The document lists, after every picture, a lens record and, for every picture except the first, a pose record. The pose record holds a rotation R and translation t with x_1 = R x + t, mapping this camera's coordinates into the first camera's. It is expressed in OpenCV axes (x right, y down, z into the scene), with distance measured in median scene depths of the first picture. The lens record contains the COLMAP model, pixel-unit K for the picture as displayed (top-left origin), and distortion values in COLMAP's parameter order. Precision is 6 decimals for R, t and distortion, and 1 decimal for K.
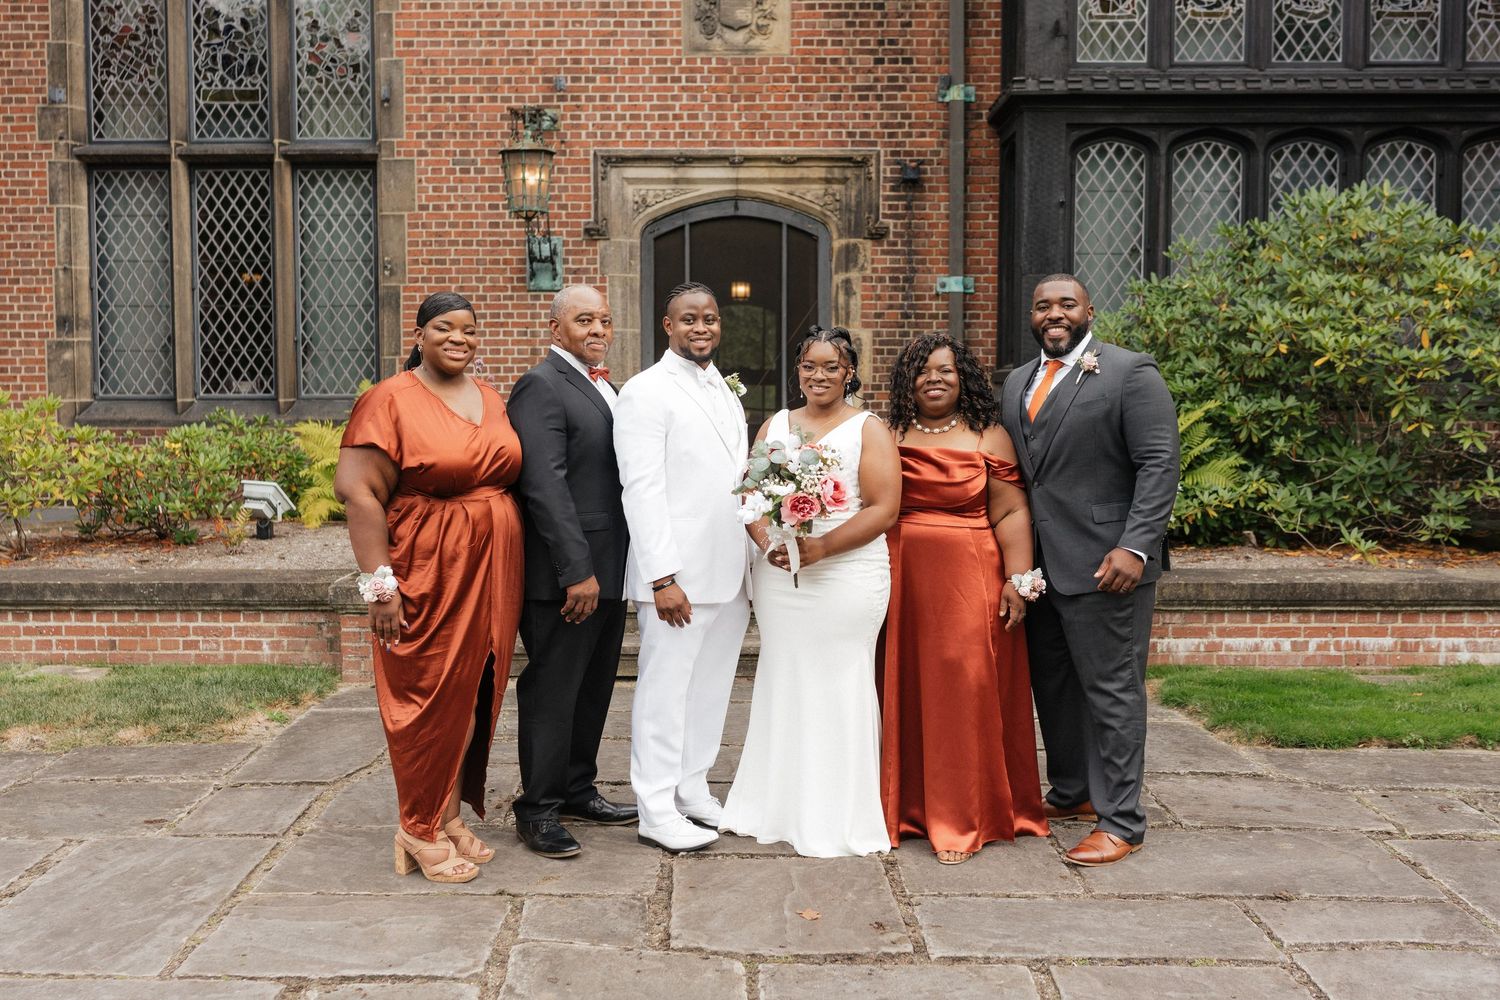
lens RADIAL K [[1543.0, 0, 739.7], [0, 1543.0, 488.0], [0, 0, 1]] dist [-0.000144, -0.018366]
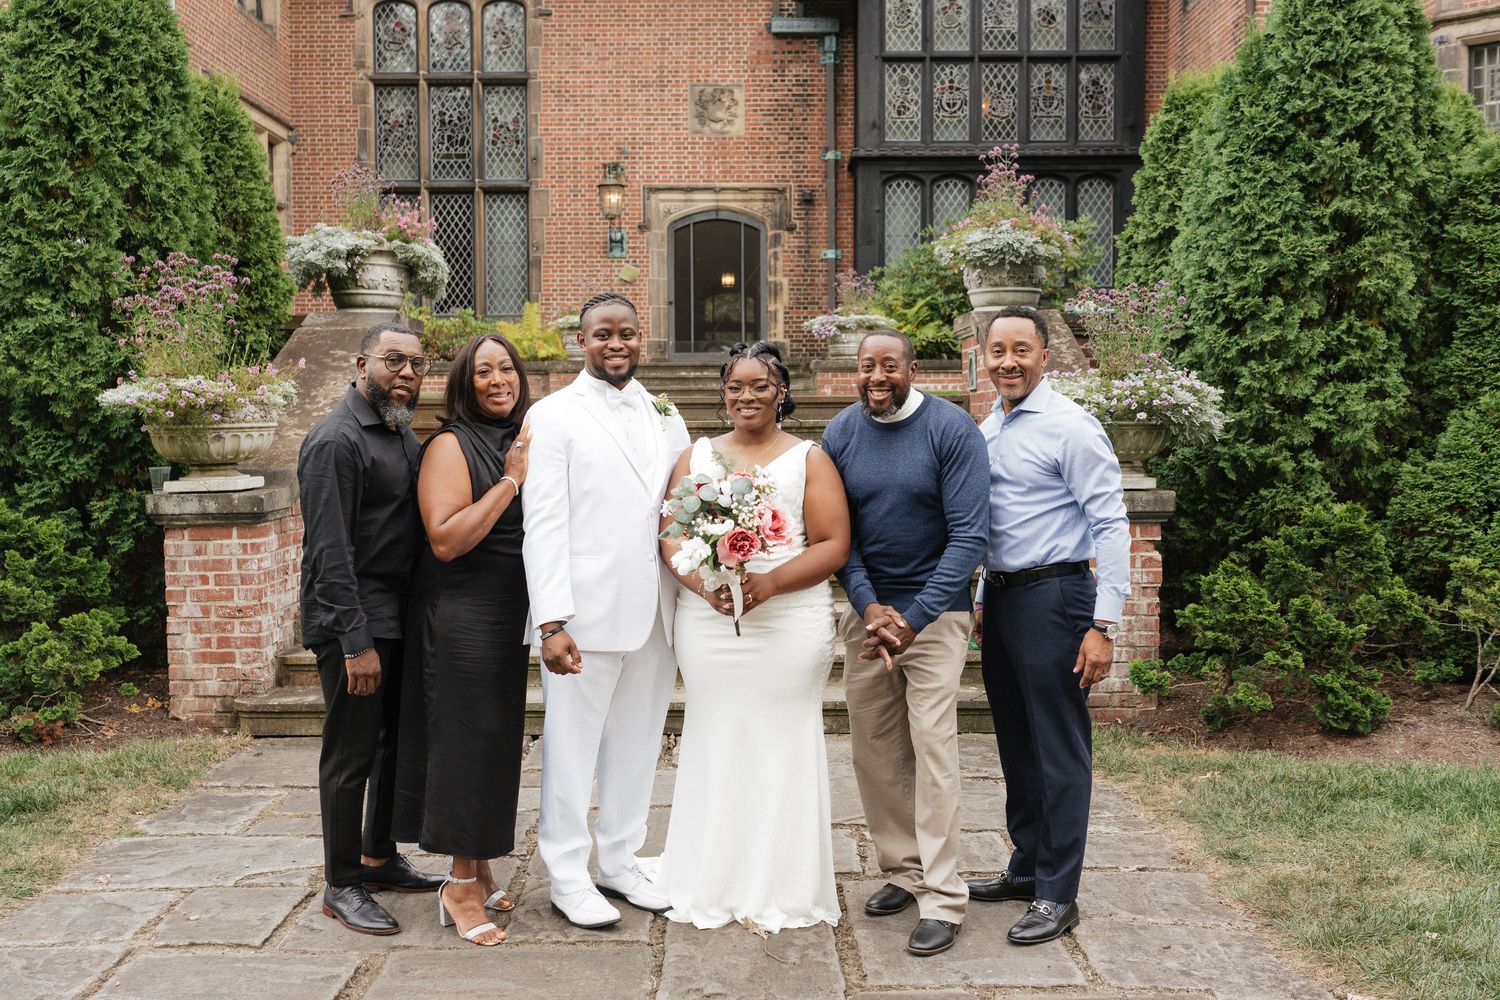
lens RADIAL K [[1464.1, 0, 751.2], [0, 1464.1, 476.2], [0, 0, 1]] dist [0.000171, -0.027146]
pose [[0.999969, -0.002828, 0.007308, 0.026194], [0.002981, 0.999777, -0.020916, 0.183392], [-0.007247, 0.020937, 0.999755, -0.819870]]
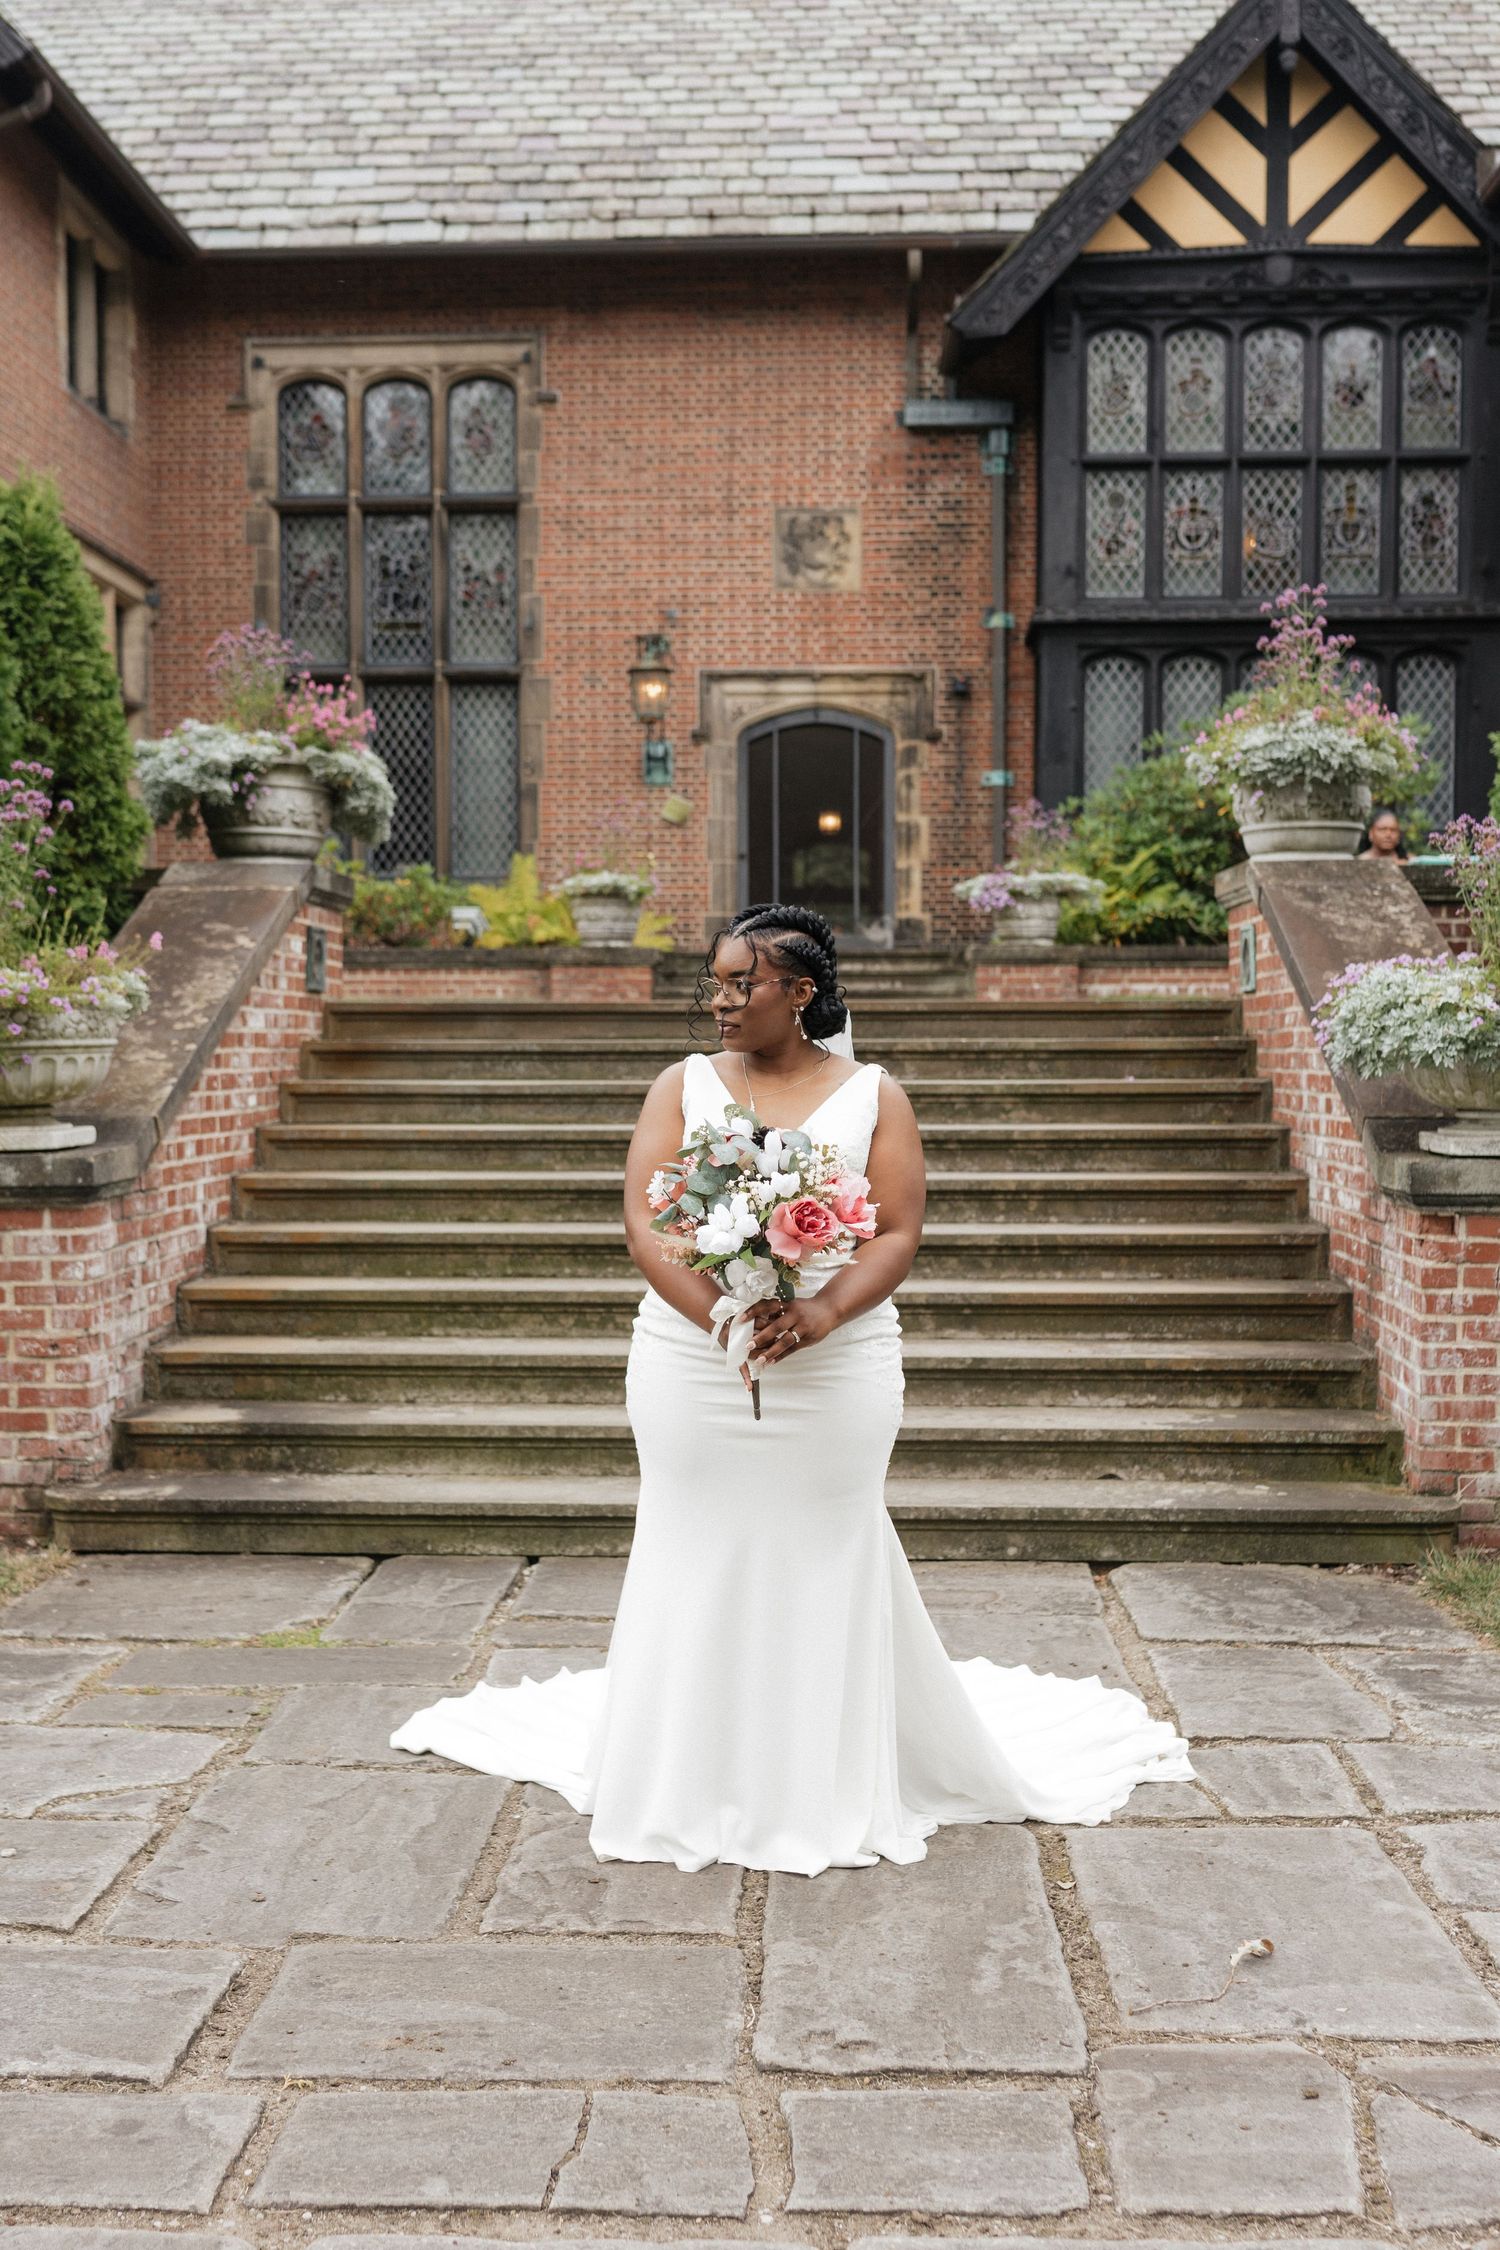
lens RADIAL K [[2276.6, 0, 742.4], [0, 2276.6, 1154.2], [0, 0, 1]] dist [-0.007225, 0.001465]
pose [[0.999037, 0.002969, -0.043764, 0.019214], [-0.003451, 0.999934, -0.010959, 0.182934], [0.043729, 0.011100, 0.998982, -0.786050]]
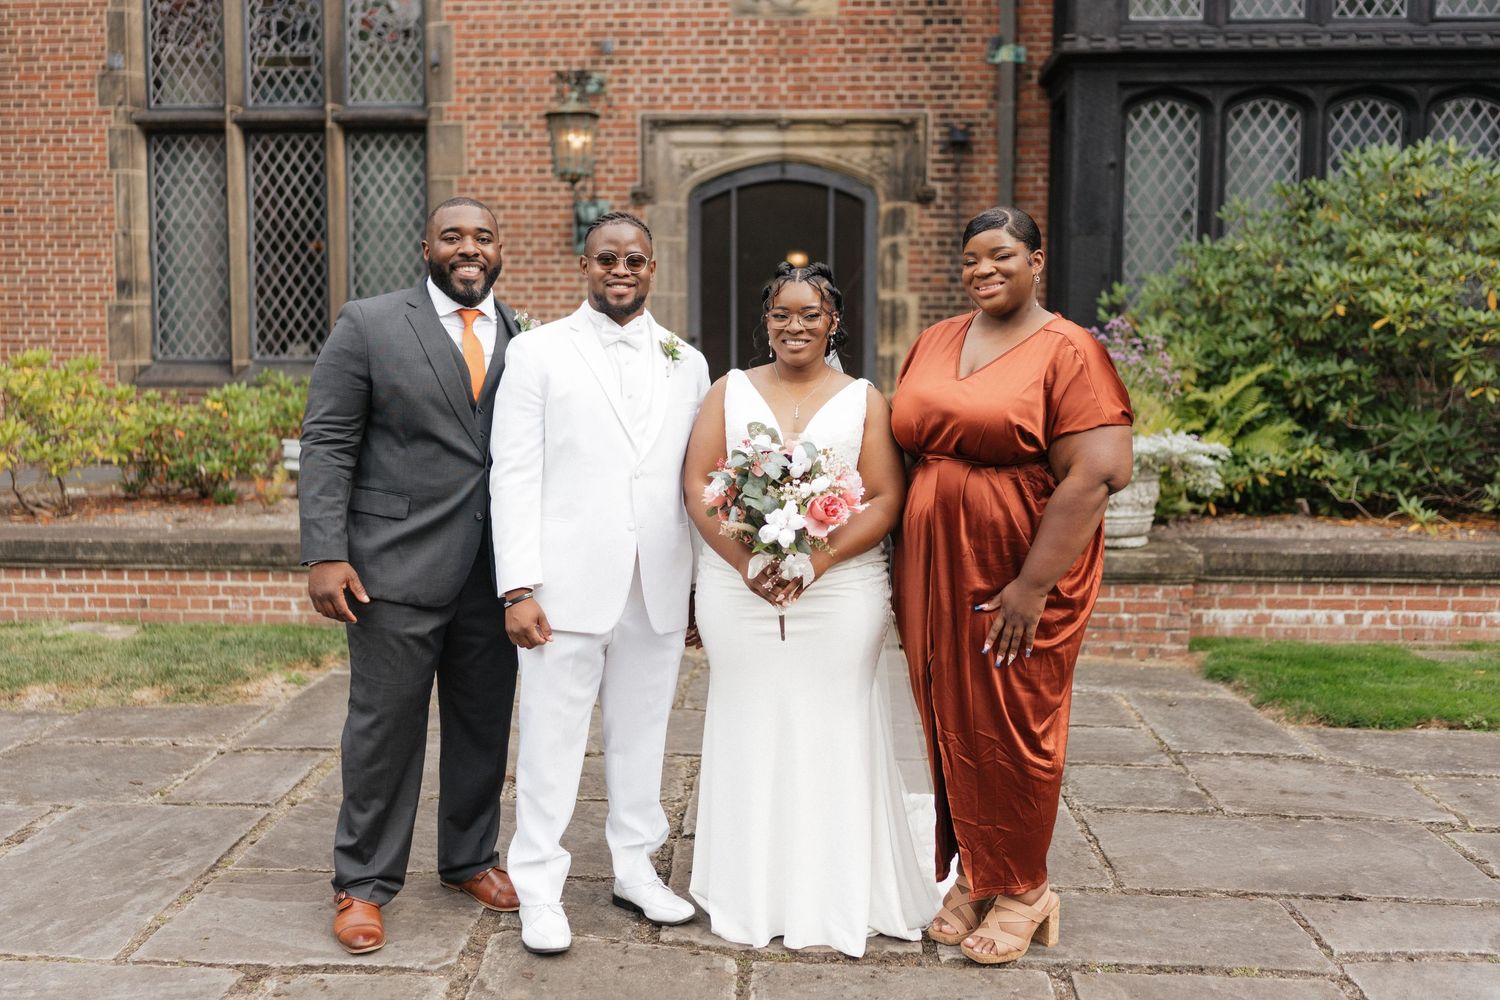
lens RADIAL K [[1480.5, 0, 728.2], [0, 1480.5, 485.8], [0, 0, 1]] dist [0.002397, -0.016942]
pose [[0.998671, 0.007918, -0.050933, 0.012996], [-0.006864, 0.999759, 0.020836, 0.001904], [0.051085, -0.020458, 0.998485, 0.039084]]
